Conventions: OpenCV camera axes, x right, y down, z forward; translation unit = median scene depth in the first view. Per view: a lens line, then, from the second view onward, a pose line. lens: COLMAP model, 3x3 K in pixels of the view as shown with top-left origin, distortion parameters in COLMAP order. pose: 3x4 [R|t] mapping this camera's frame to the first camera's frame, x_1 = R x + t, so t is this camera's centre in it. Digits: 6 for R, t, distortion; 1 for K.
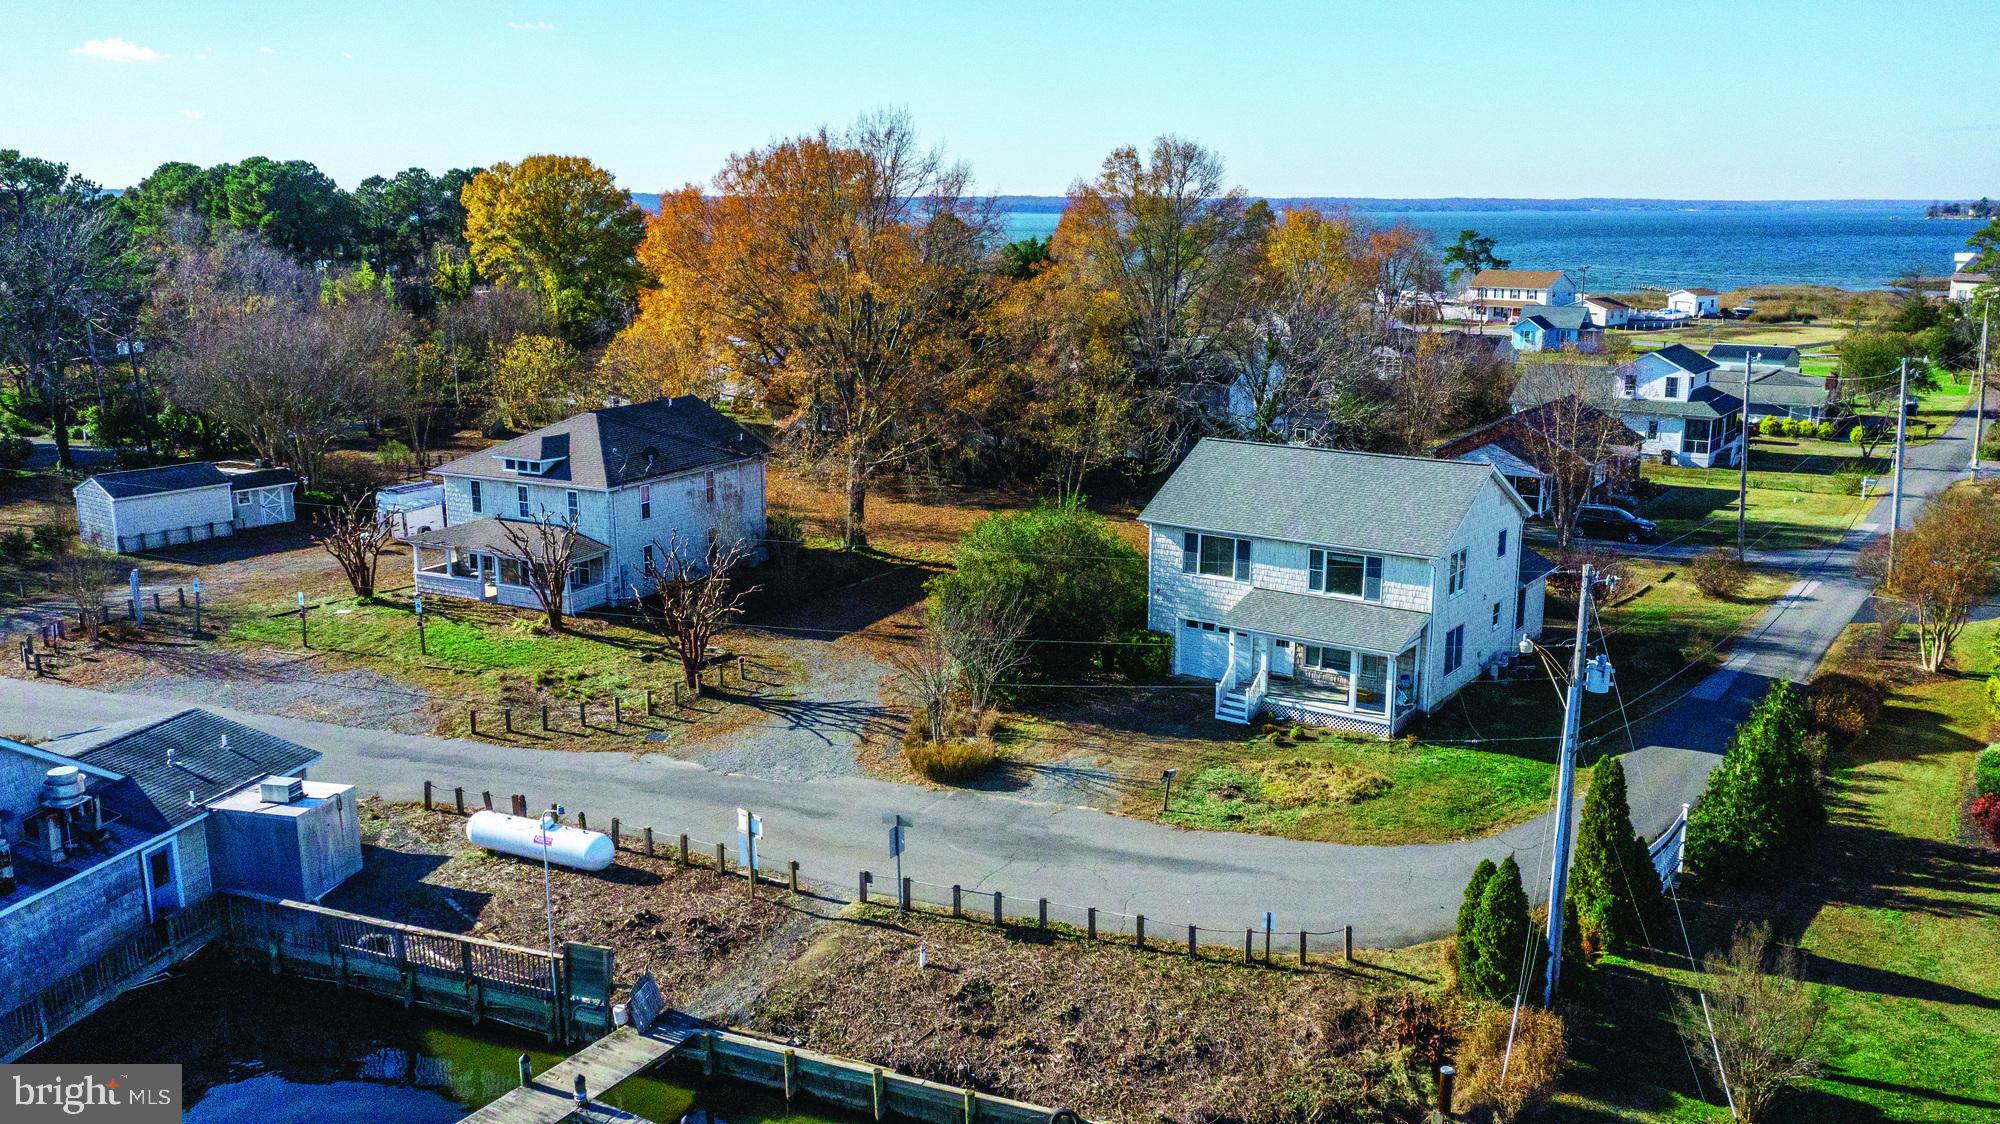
lens RADIAL K [[1597.6, 0, 990.3], [0, 1597.6, 562.8], [0, 0, 1]] dist [0.001453, 0.011075]
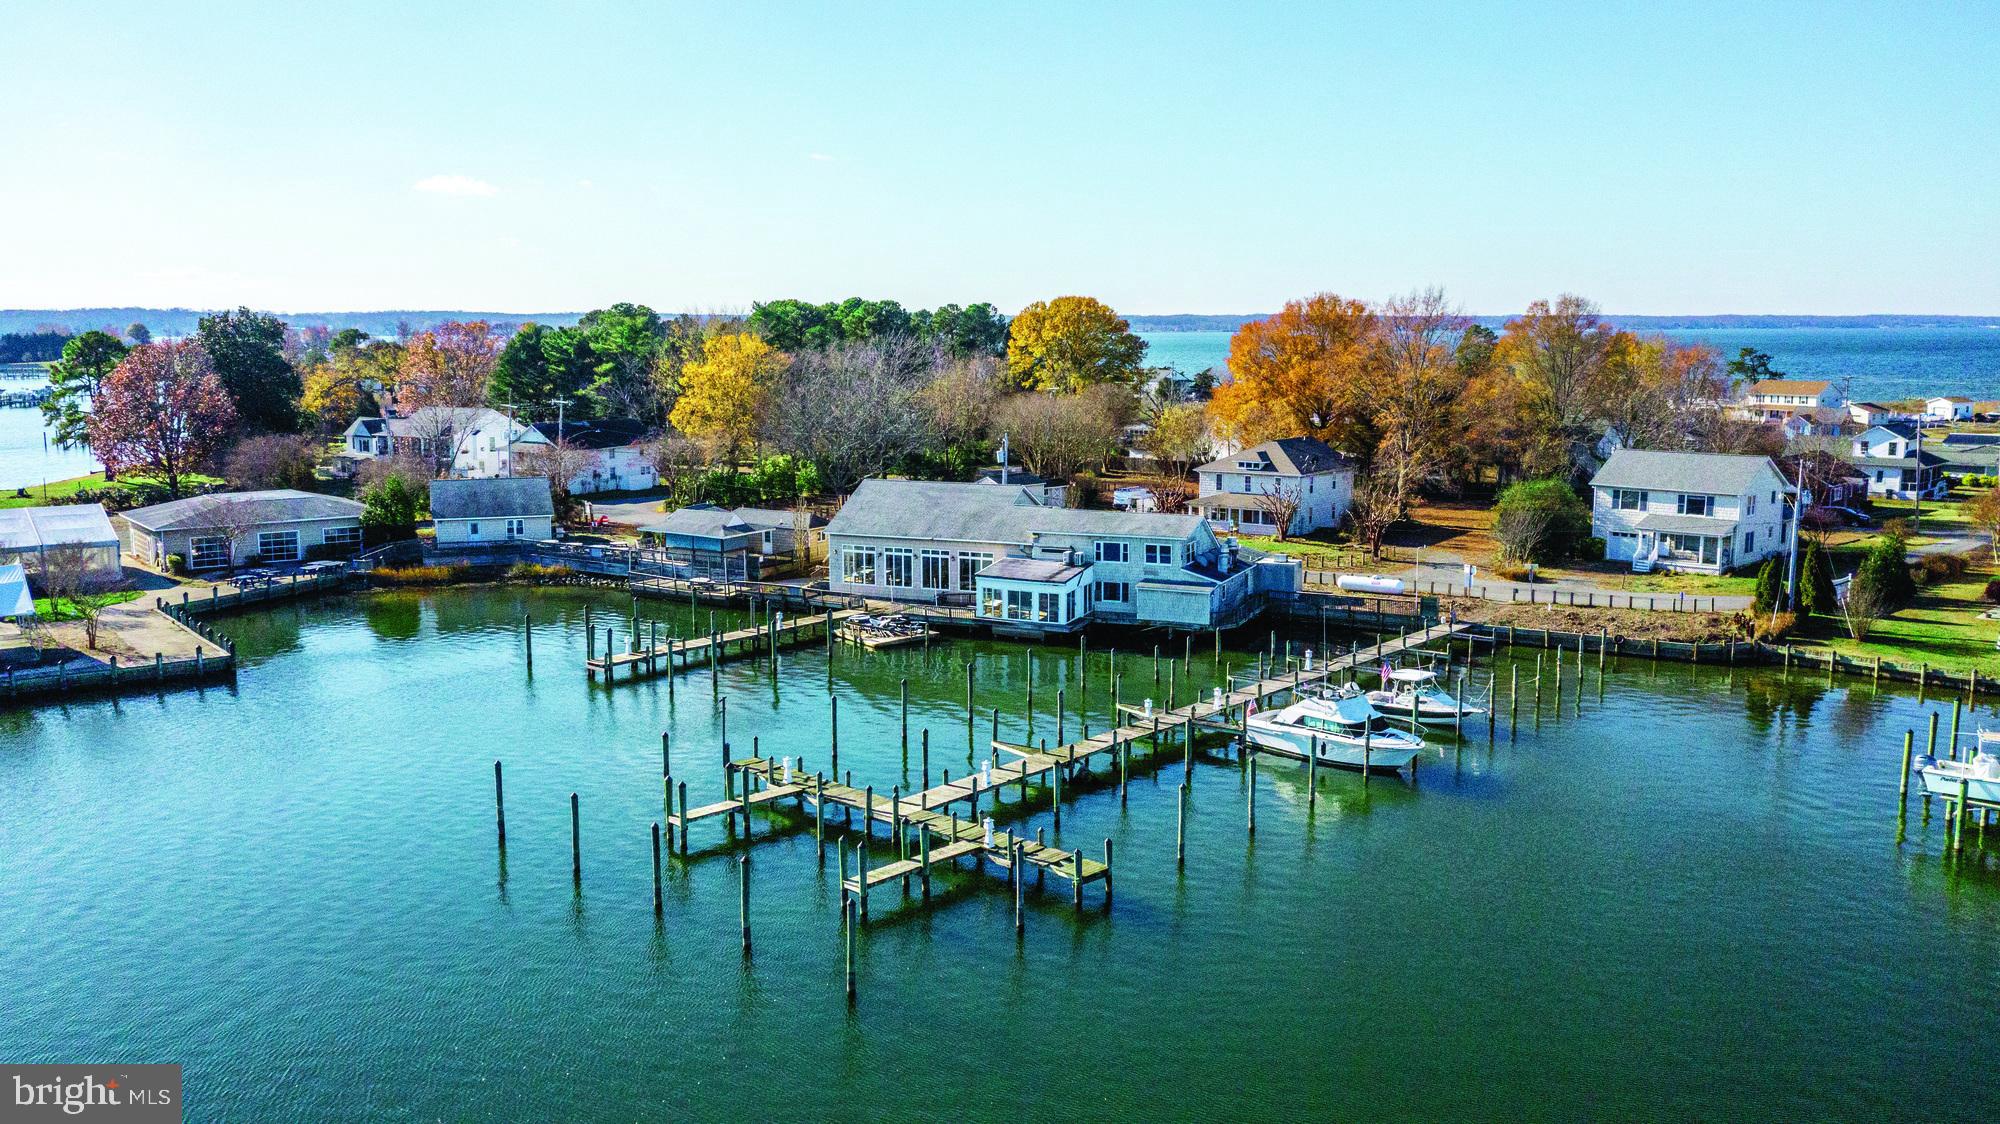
lens RADIAL K [[1597.6, 0, 990.3], [0, 1597.6, 562.8], [0, 0, 1]] dist [0.001453, 0.011075]
pose [[0.988537, 0.020734, -0.149550, -0.281339], [-0.031325, 0.997137, -0.068817, 0.186937], [0.147695, 0.072713, 0.986356, -0.900501]]
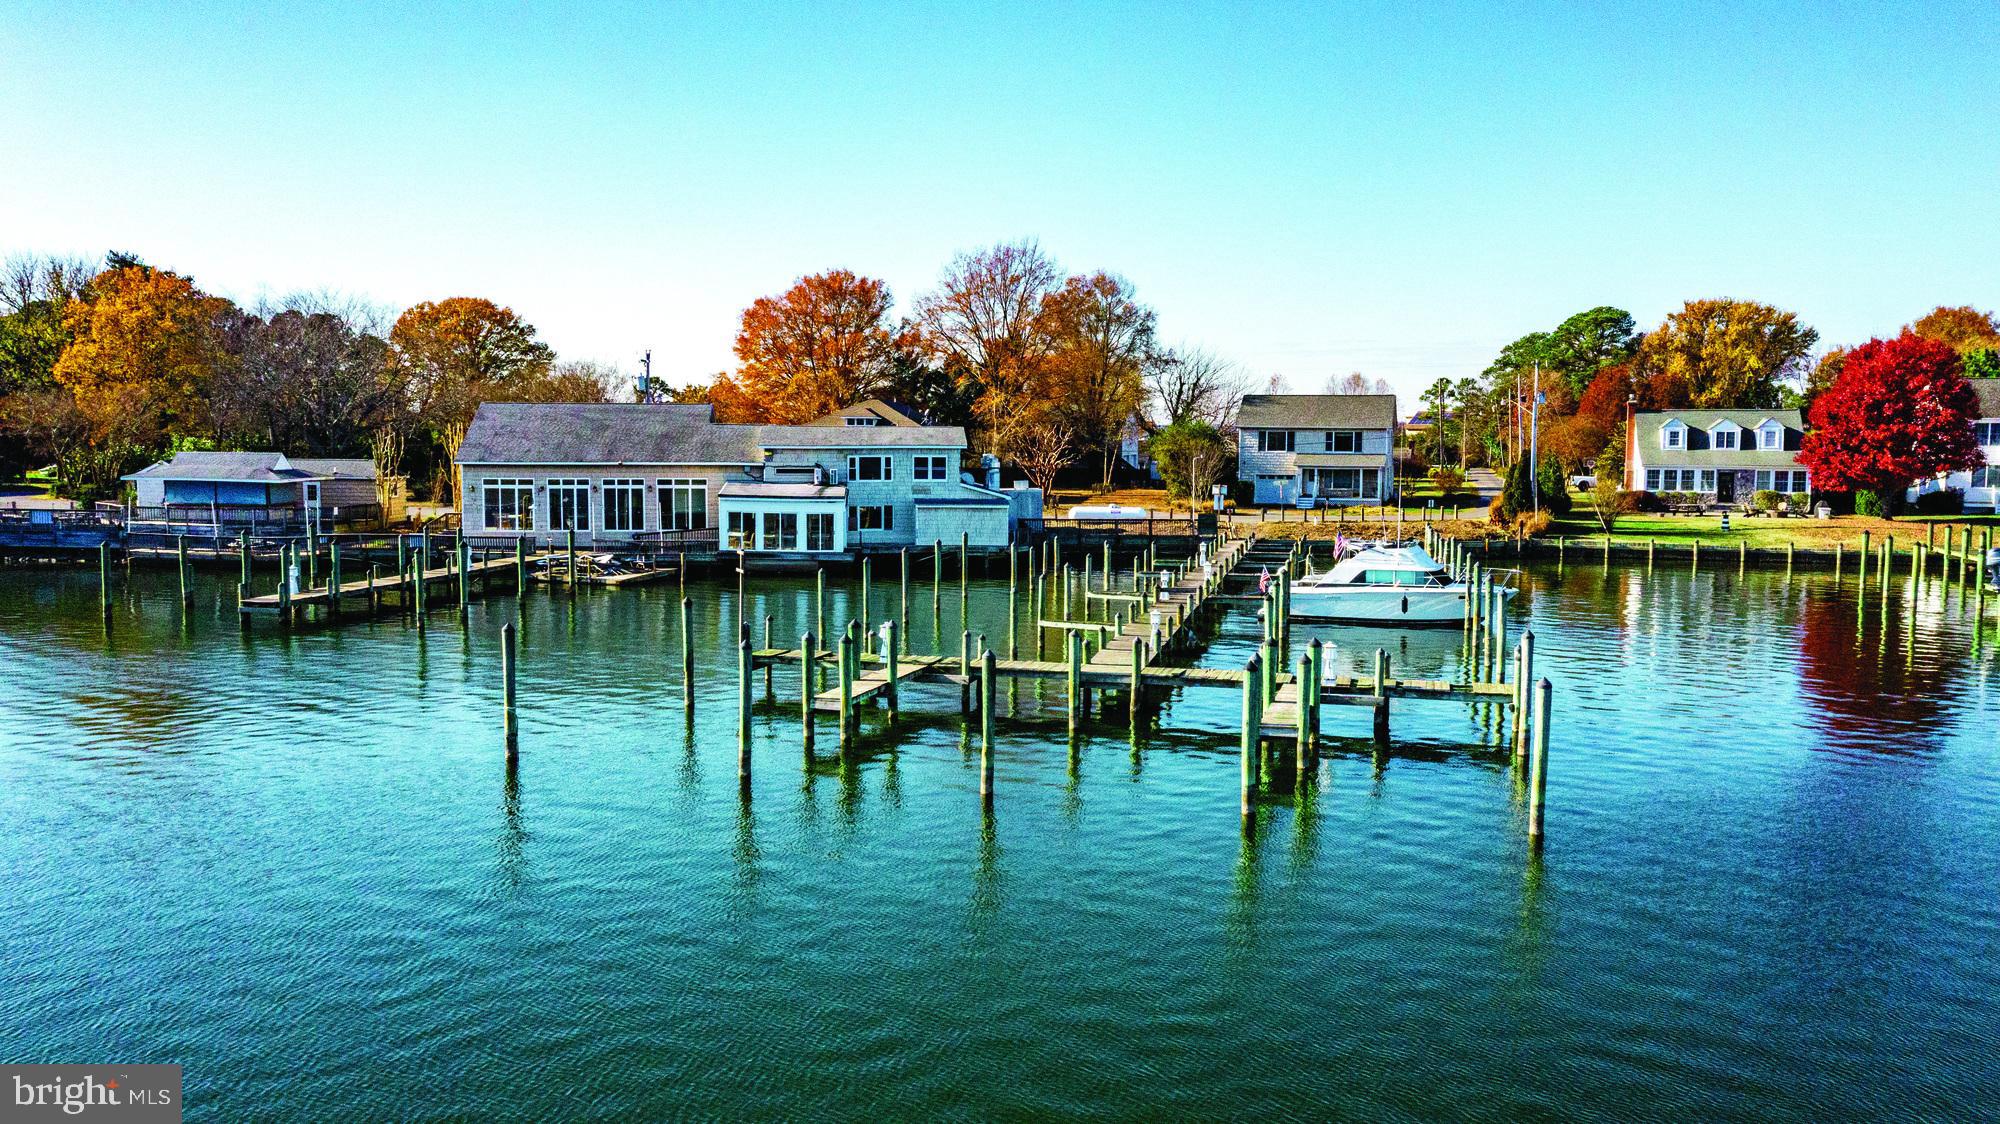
lens RADIAL K [[1597.6, 0, 990.3], [0, 1597.6, 562.8], [0, 0, 1]] dist [0.001453, 0.011075]
pose [[0.944824, -0.021207, 0.326891, -0.662728], [0.064853, 0.990260, -0.123201, 0.285680], [-0.321095, 0.137603, 0.936997, -0.596898]]
